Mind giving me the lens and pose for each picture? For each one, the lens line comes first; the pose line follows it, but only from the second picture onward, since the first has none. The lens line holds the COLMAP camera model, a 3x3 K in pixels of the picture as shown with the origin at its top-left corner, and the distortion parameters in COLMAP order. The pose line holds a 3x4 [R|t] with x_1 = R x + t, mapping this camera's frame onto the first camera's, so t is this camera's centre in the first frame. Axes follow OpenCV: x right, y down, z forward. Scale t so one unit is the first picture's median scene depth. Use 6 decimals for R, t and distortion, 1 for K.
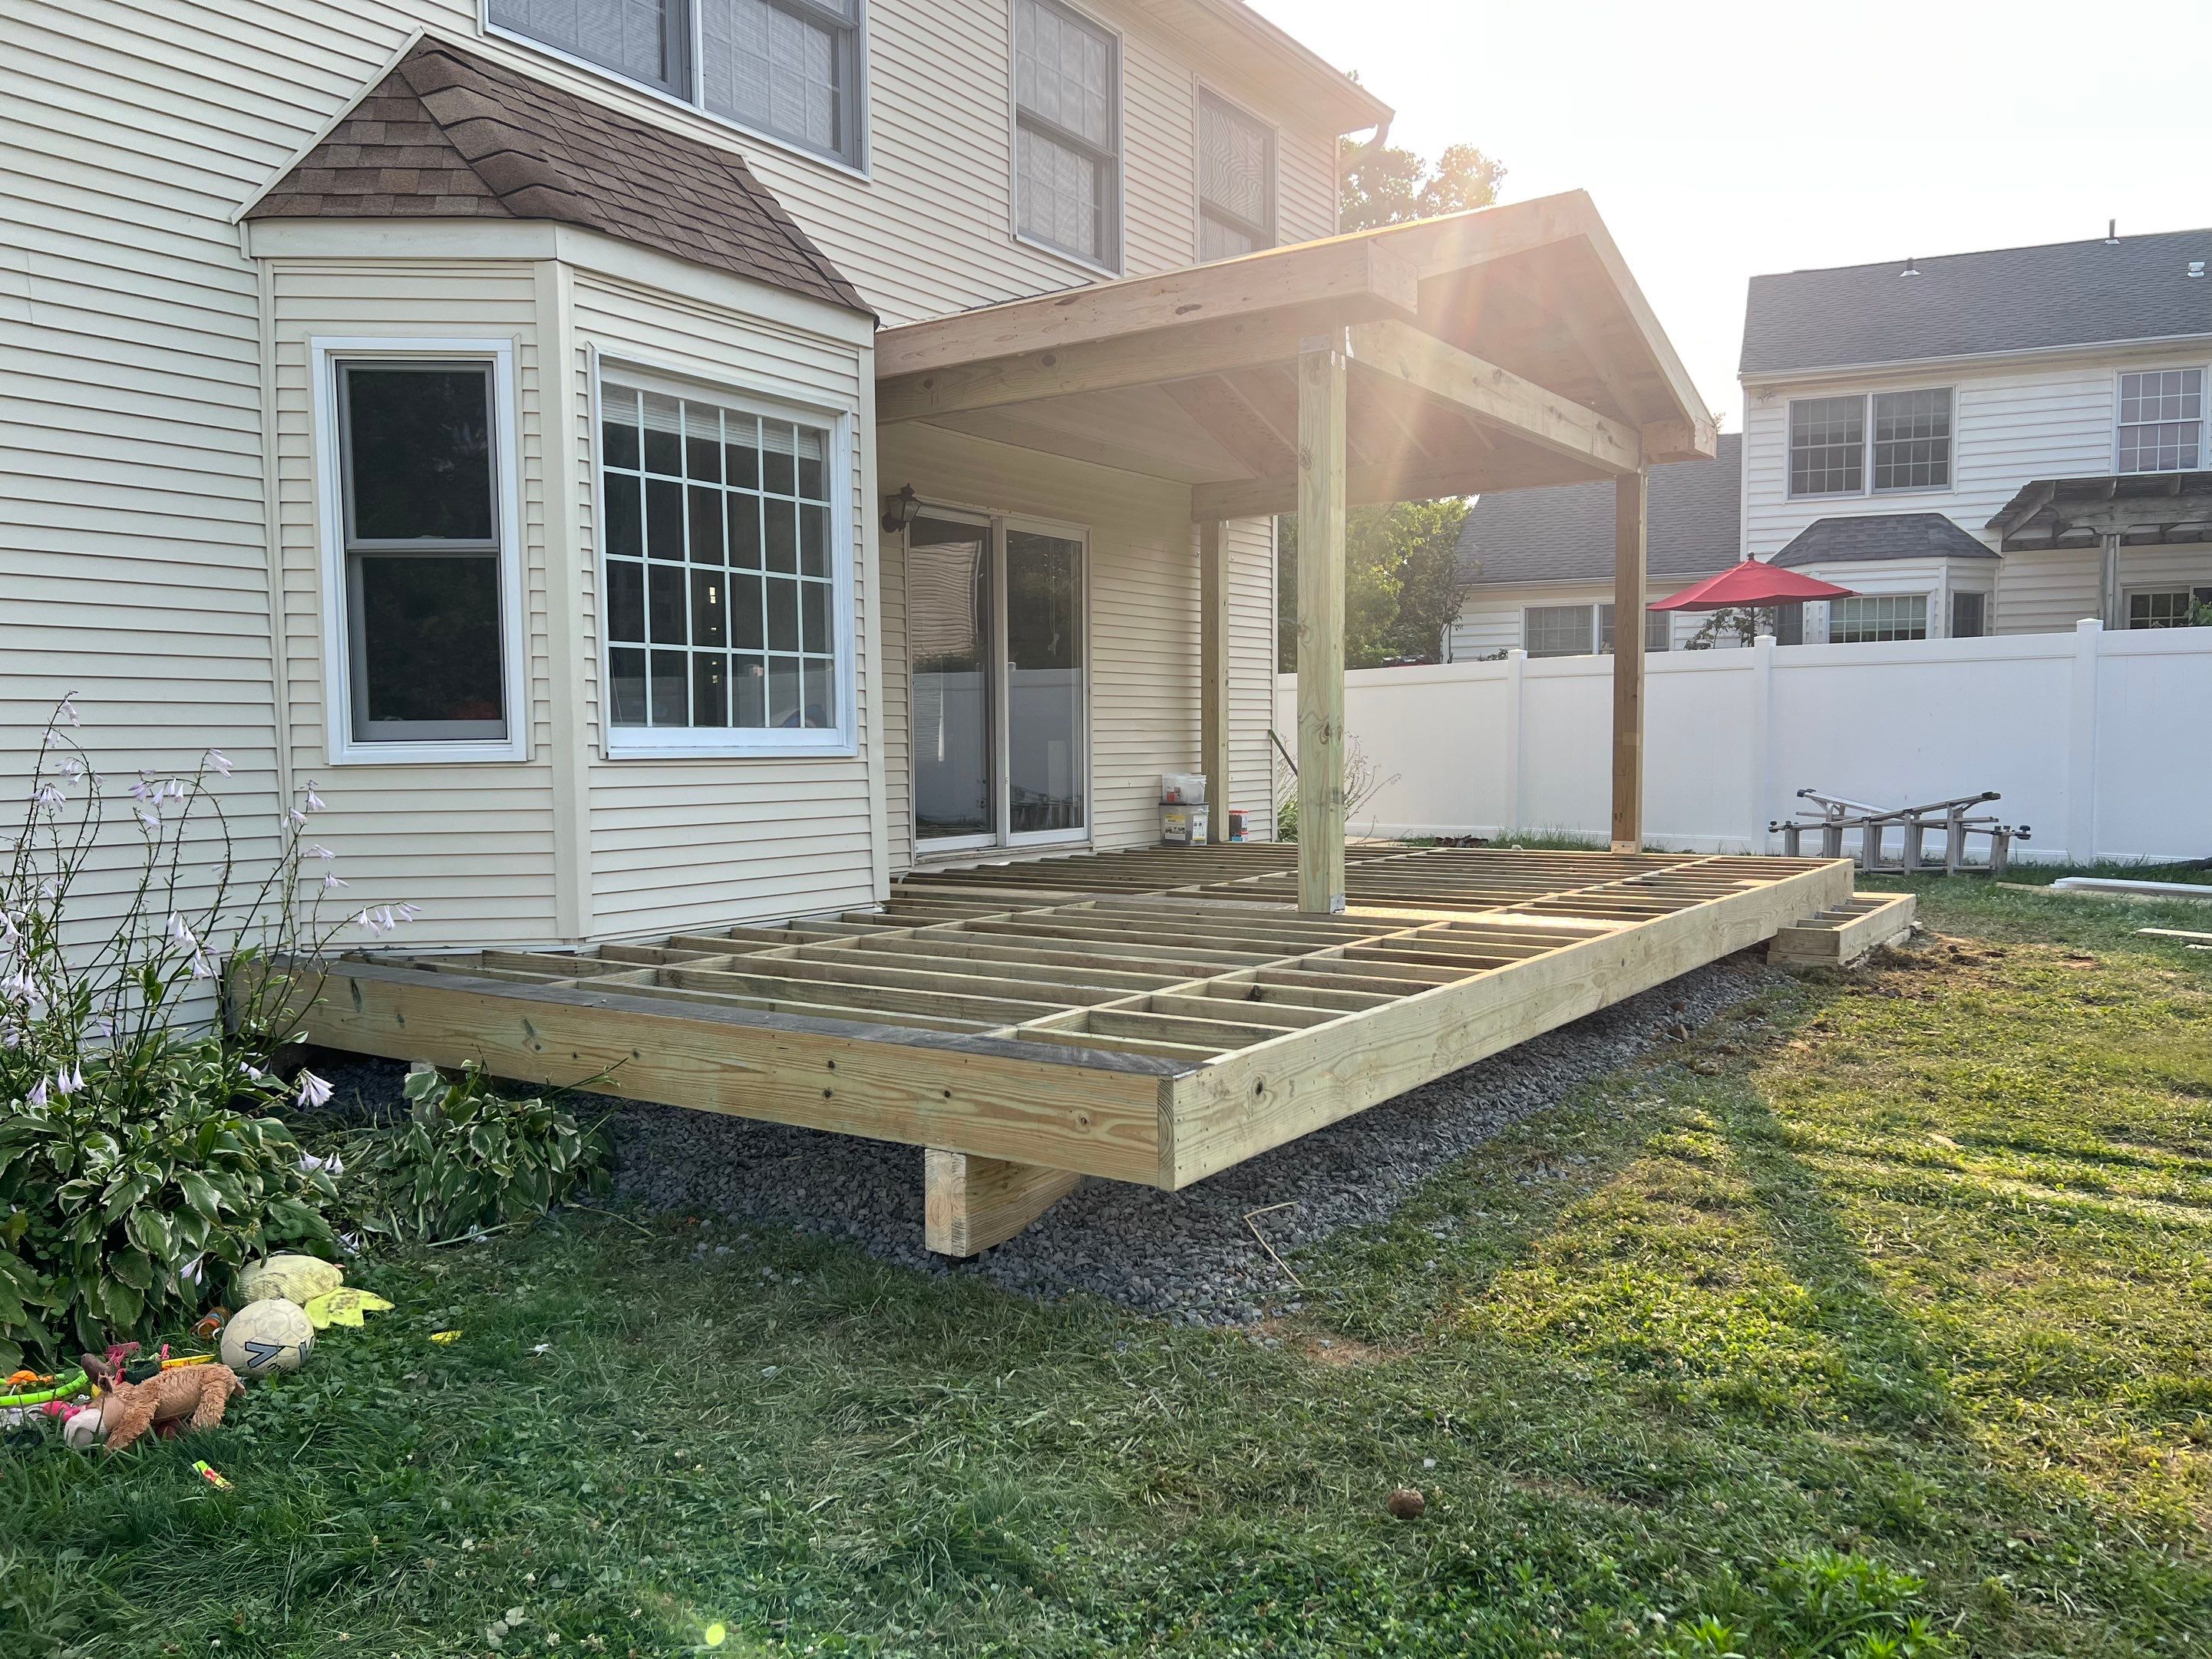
lens RADIAL K [[1659.9, 0, 1114.0], [0, 1659.9, 839.6], [0, 0, 1]] dist [0.026775, -0.020111]
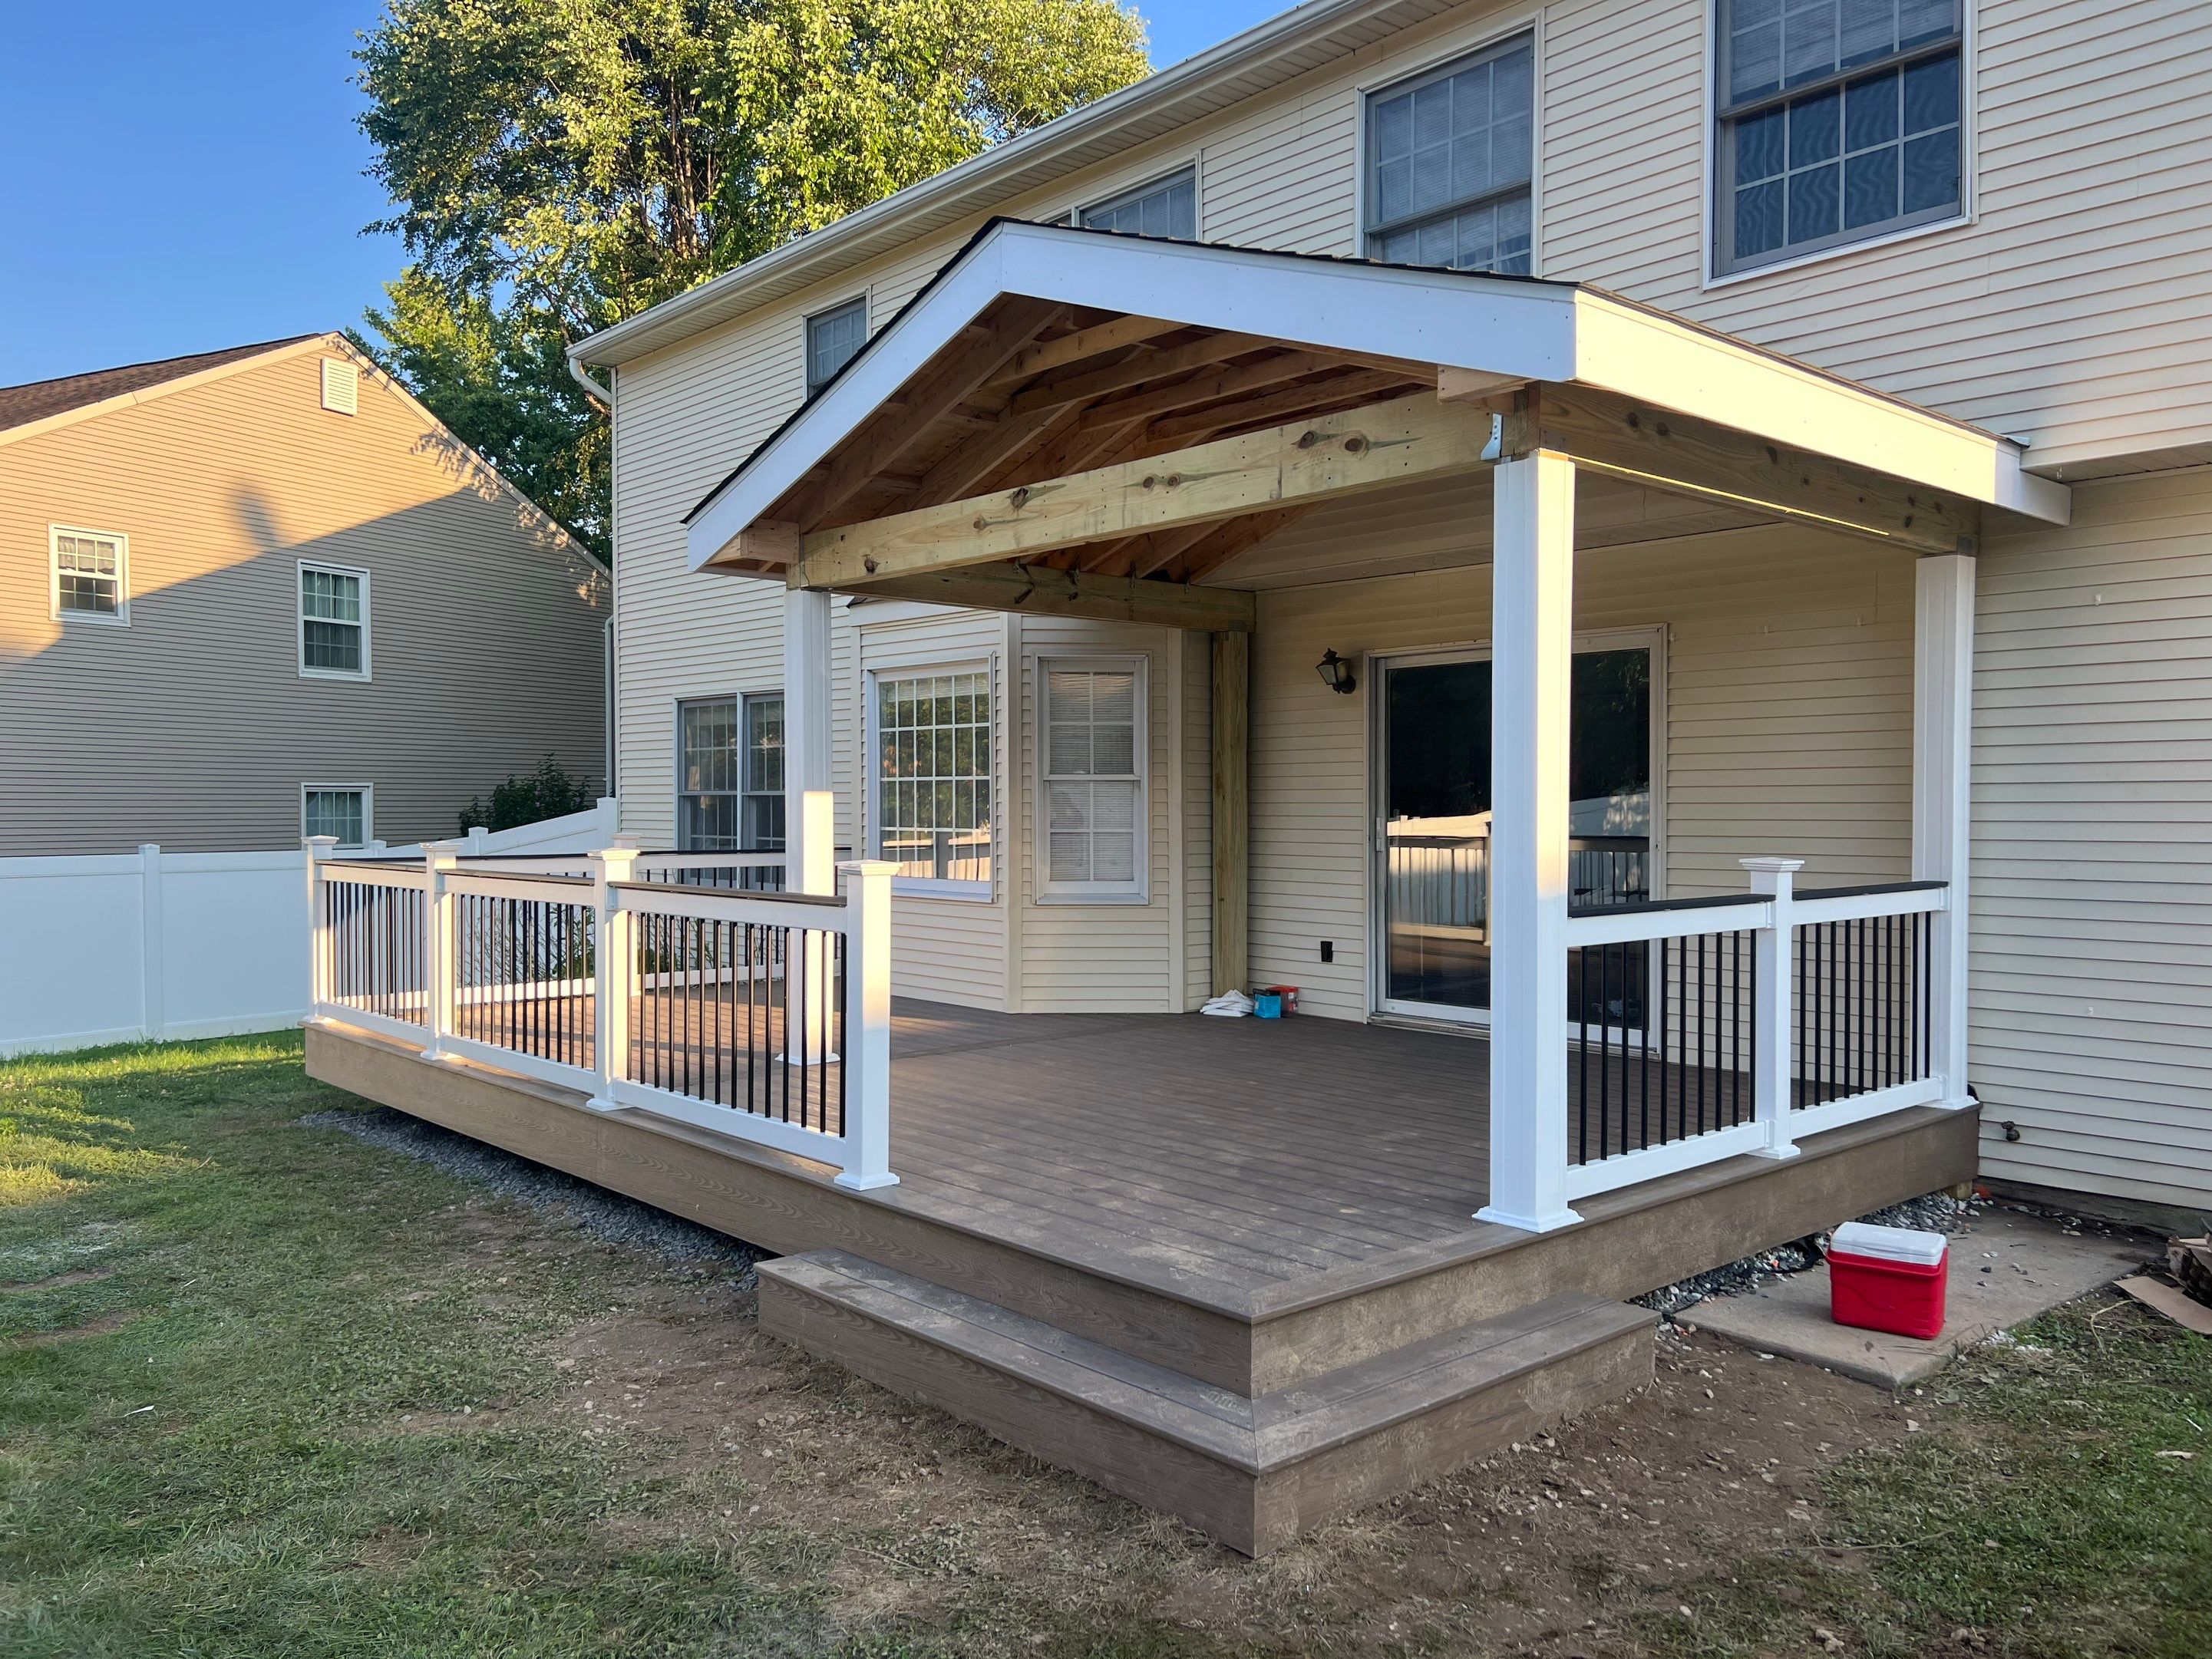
lens RADIAL K [[1659.9, 0, 1096.4], [0, 1659.9, 847.5], [0, 0, 1]] dist [0.026775, -0.020111]
pose [[-0.242088, 0.035995, -0.969586, 1.136017], [-0.053915, 0.997268, 0.050485, -0.167237], [0.968755, 0.064497, -0.239486, 1.385055]]
